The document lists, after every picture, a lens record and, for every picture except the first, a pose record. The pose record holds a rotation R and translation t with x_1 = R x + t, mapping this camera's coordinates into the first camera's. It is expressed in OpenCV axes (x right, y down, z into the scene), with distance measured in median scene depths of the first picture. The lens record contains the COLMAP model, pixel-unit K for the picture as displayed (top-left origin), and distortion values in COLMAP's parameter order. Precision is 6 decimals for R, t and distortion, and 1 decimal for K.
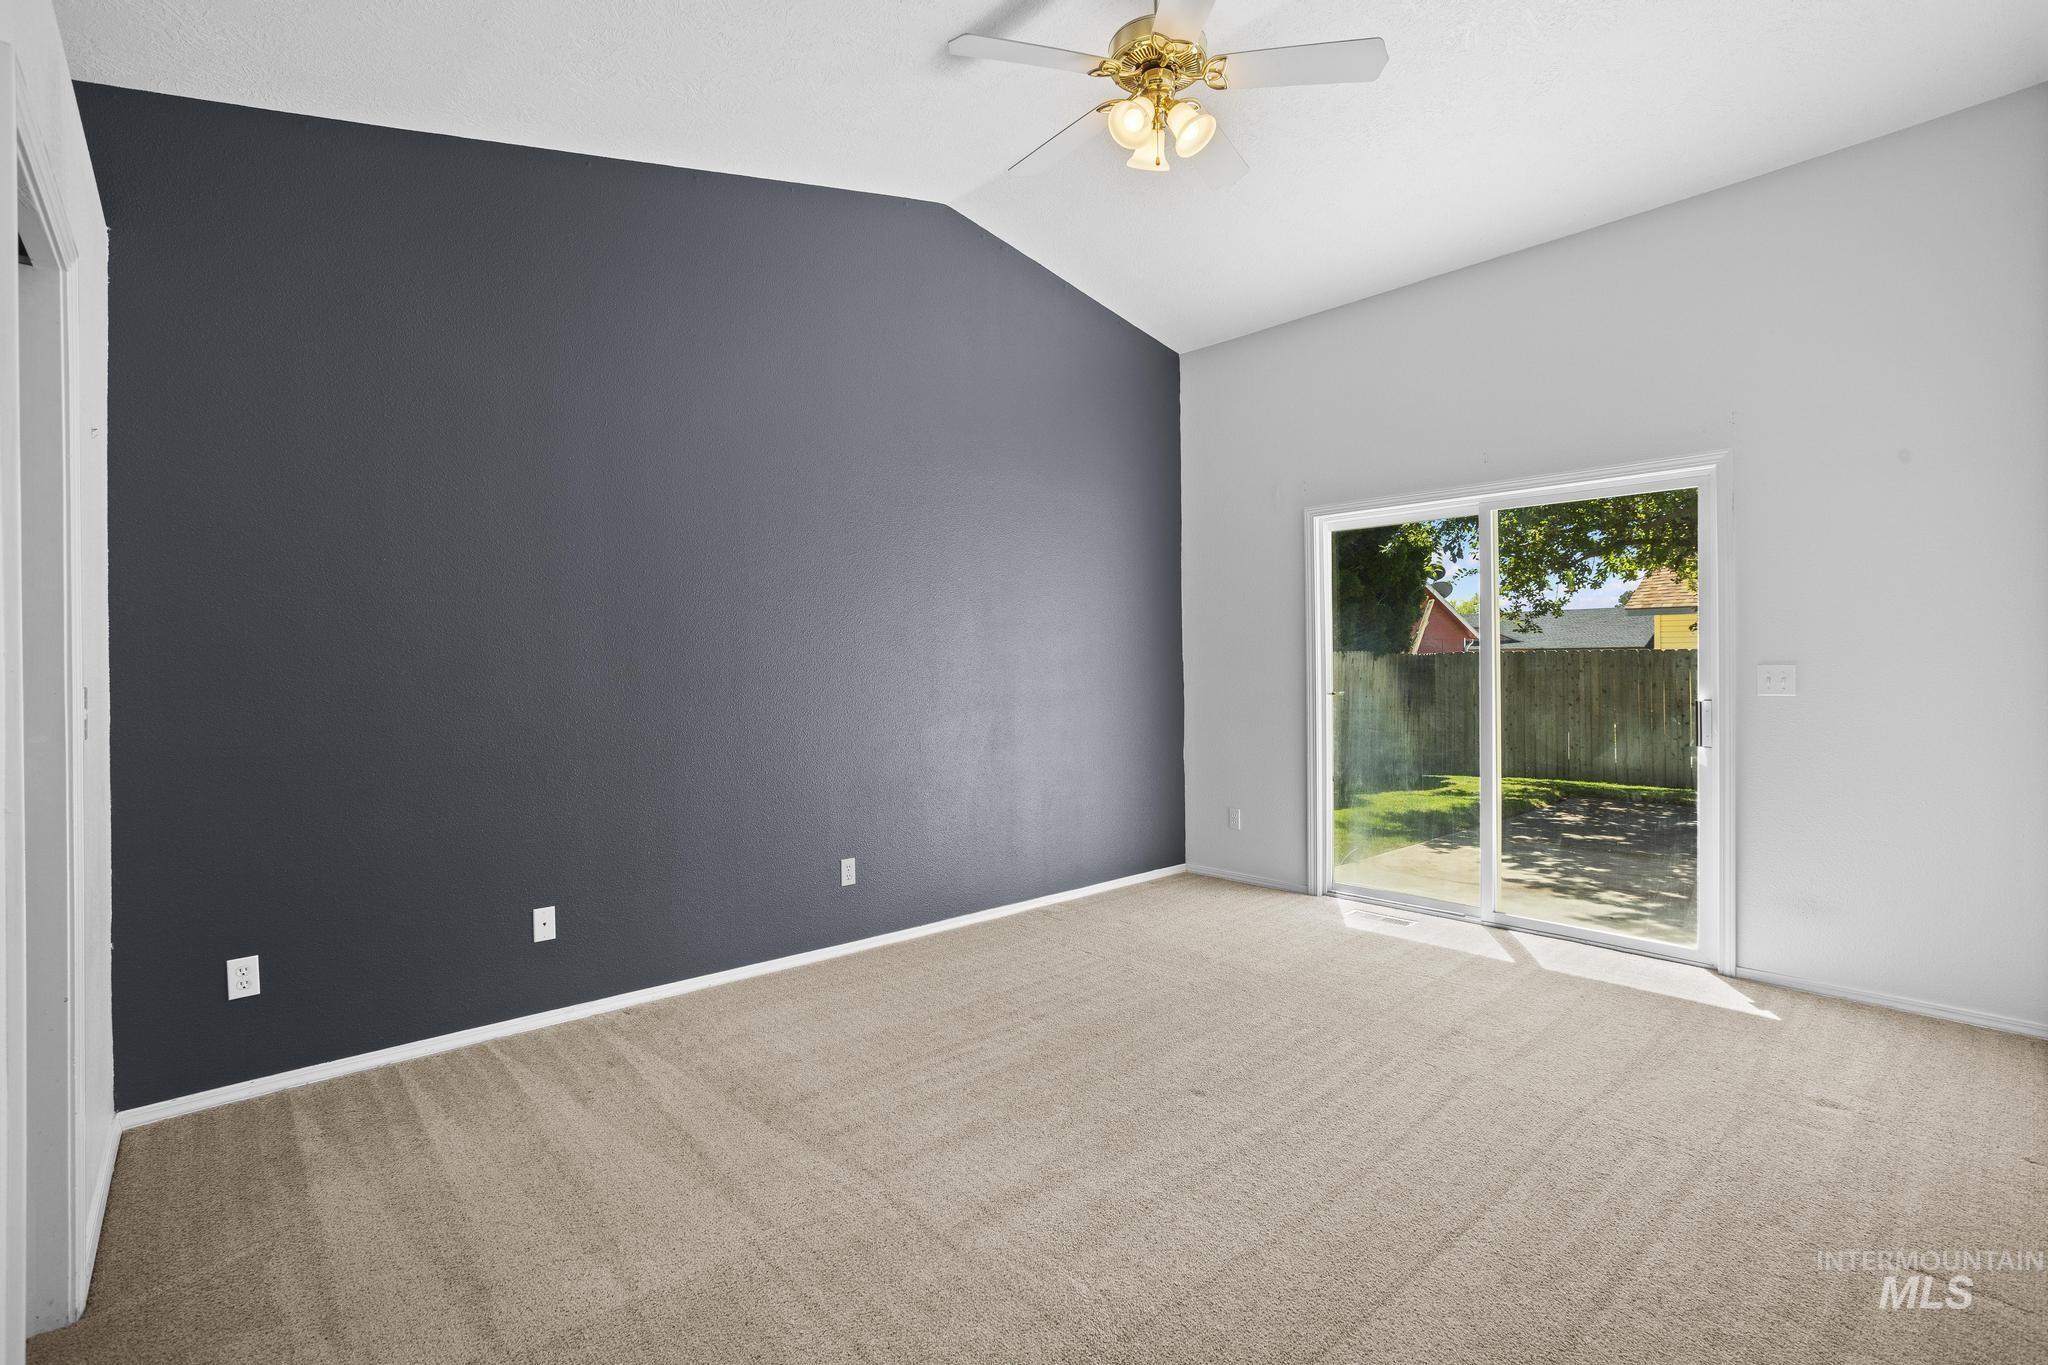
lens RADIAL K [[951.2, 0, 1030.7], [0, 951.2, 648.8], [0, 0, 1]] dist [-0.069001, 0.035224]
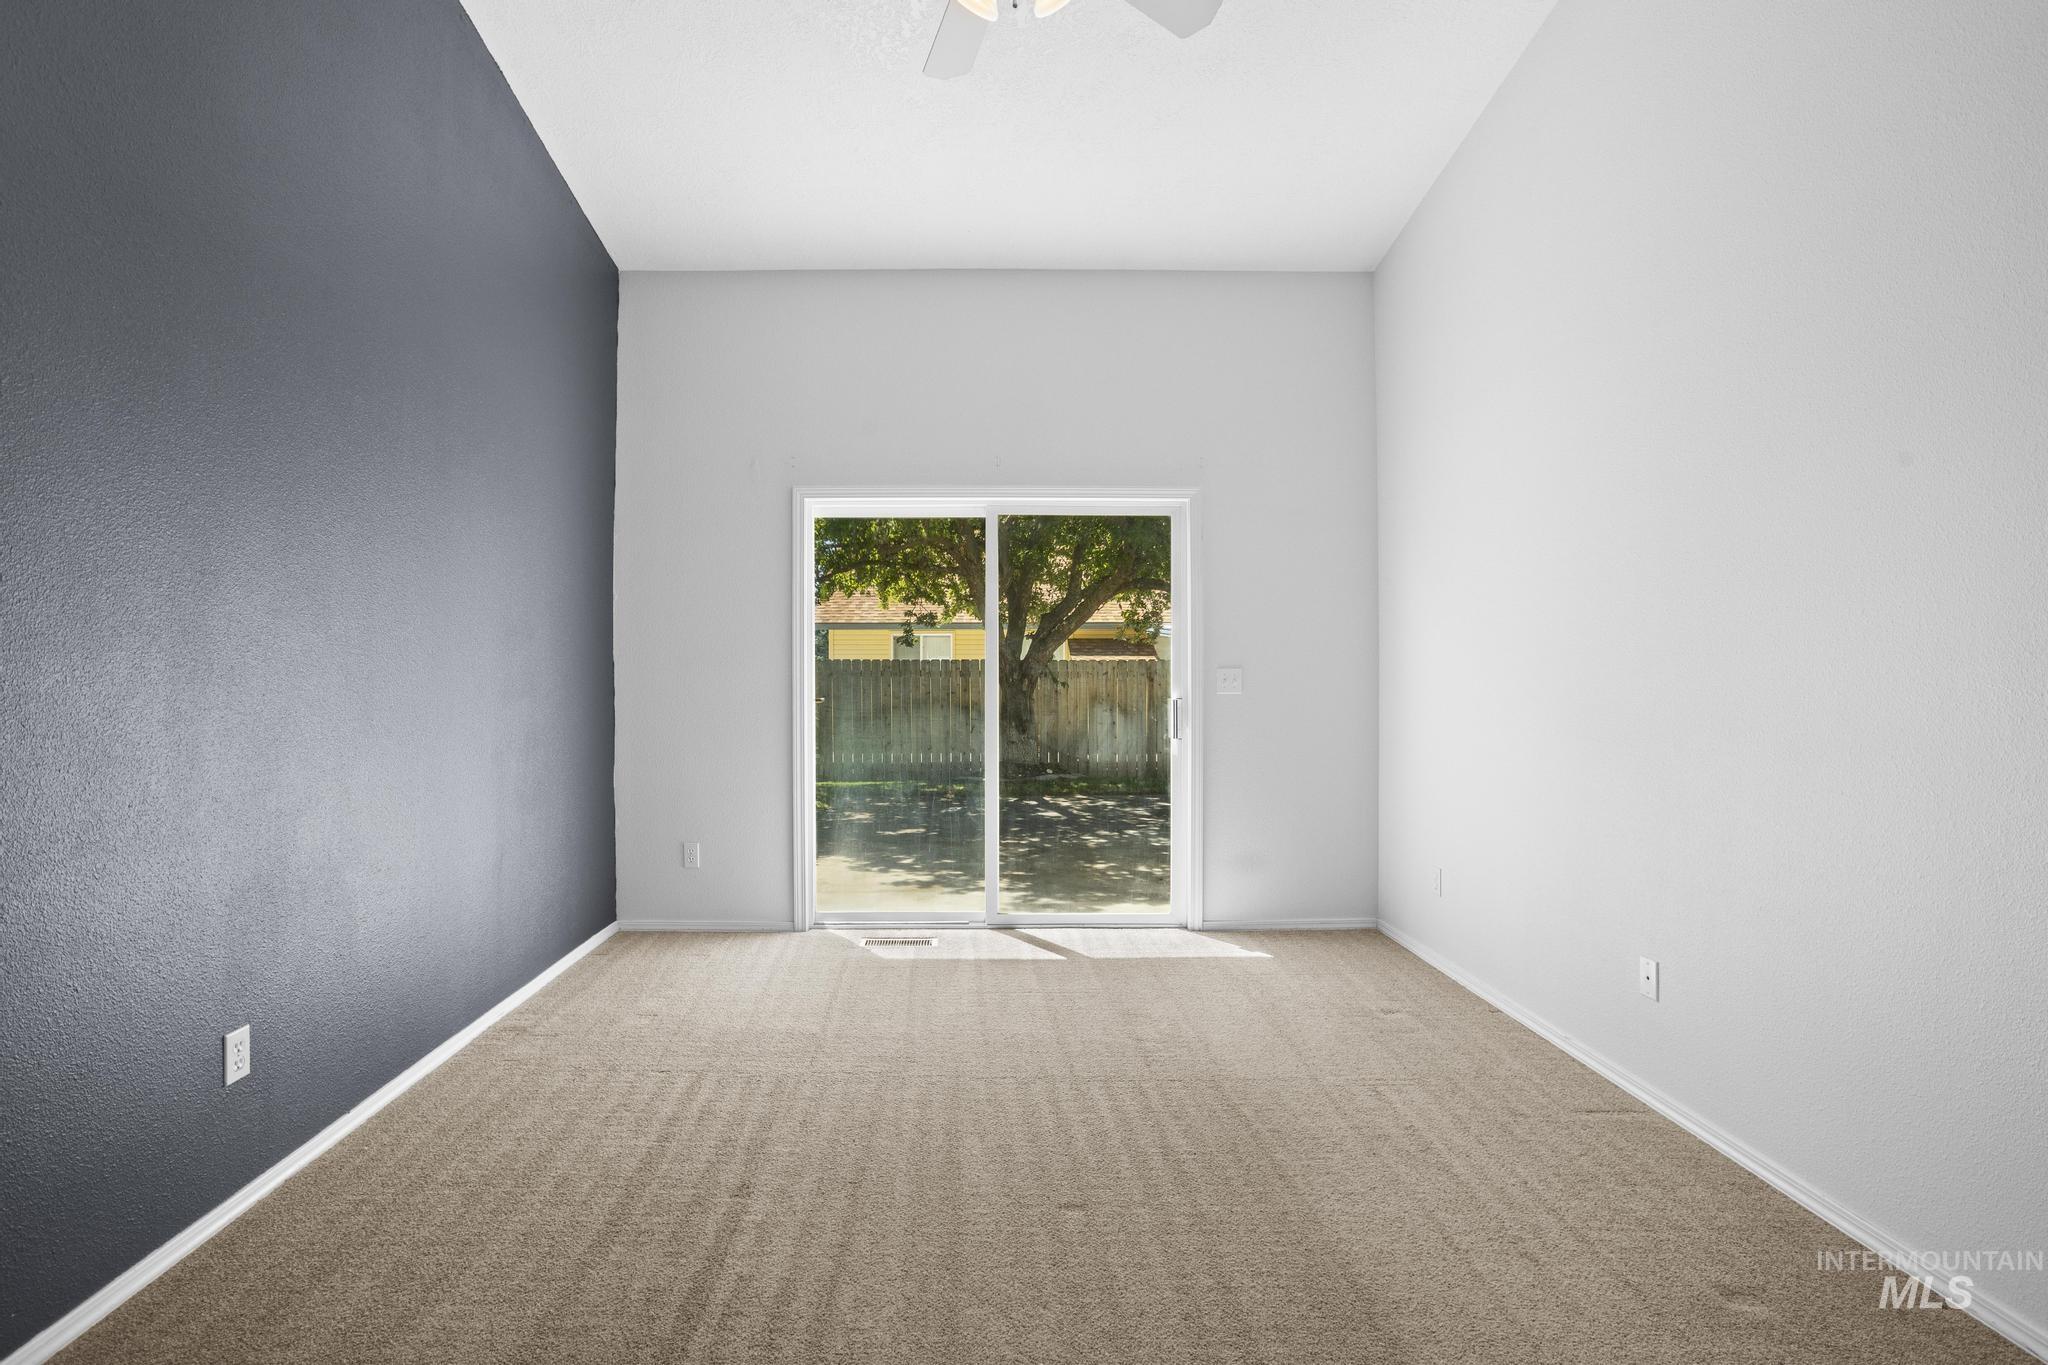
lens RADIAL K [[951.2, 0, 1030.7], [0, 951.2, 648.8], [0, 0, 1]] dist [-0.069001, 0.035224]
pose [[0.658575, 0.024618, 0.752112, -0.289693], [-0.015227, 0.999696, -0.019389, 0.018405], [-0.752361, 0.001316, 0.658750, 0.344119]]
